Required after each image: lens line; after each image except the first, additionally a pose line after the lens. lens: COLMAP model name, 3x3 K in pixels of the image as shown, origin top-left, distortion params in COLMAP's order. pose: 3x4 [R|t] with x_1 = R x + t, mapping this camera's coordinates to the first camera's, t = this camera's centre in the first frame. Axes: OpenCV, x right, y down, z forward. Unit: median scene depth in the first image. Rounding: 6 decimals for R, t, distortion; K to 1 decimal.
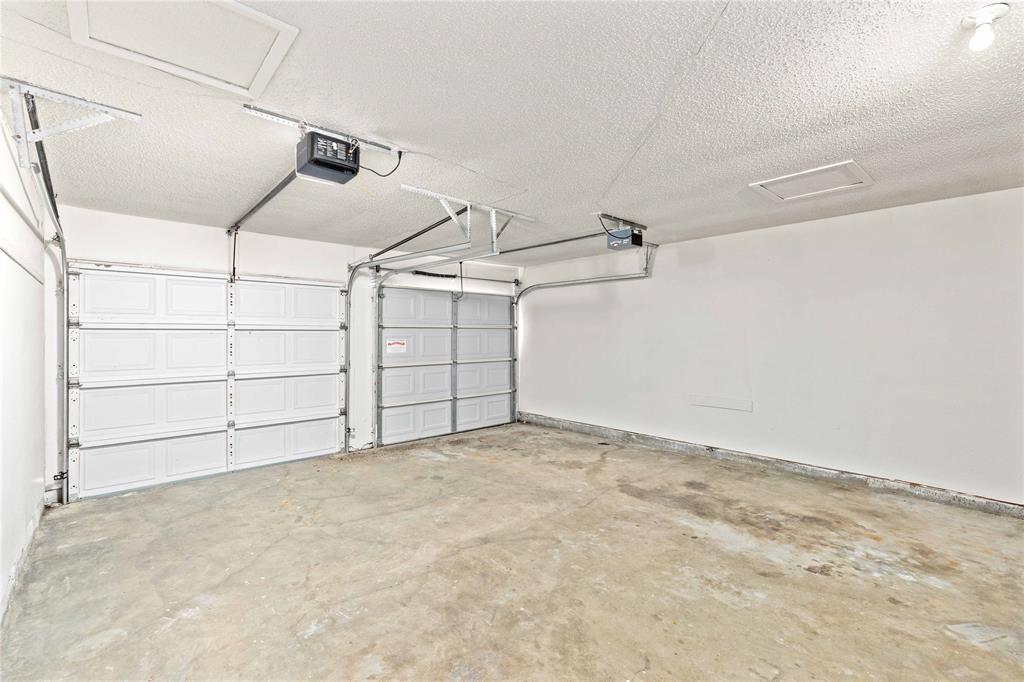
lens RADIAL K [[444.2, 0, 513.5], [0, 444.2, 338.1], [0, 0, 1]] dist [-0.007166, 0.000712]
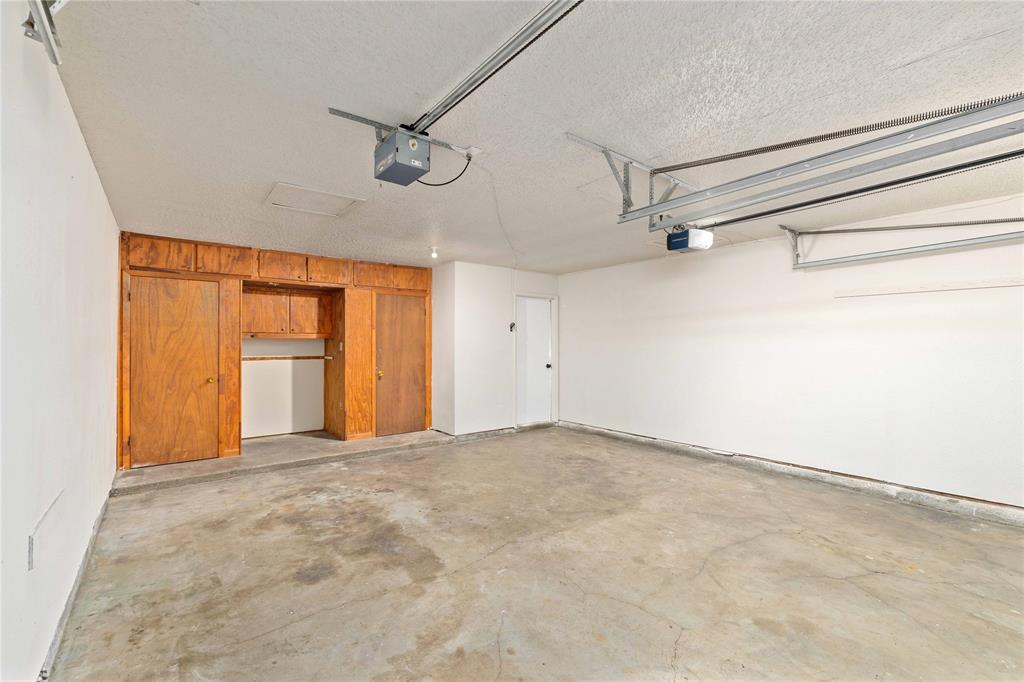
lens RADIAL K [[444.2, 0, 510.5], [0, 444.2, 343.3], [0, 0, 1]] dist [-0.007166, 0.000712]
pose [[-0.996875, 0.000001, 0.078993, 0.102509], [-0.000075, 1.000000, -0.000970, 0.001483], [-0.078993, -0.000973, -0.996875, 2.069263]]
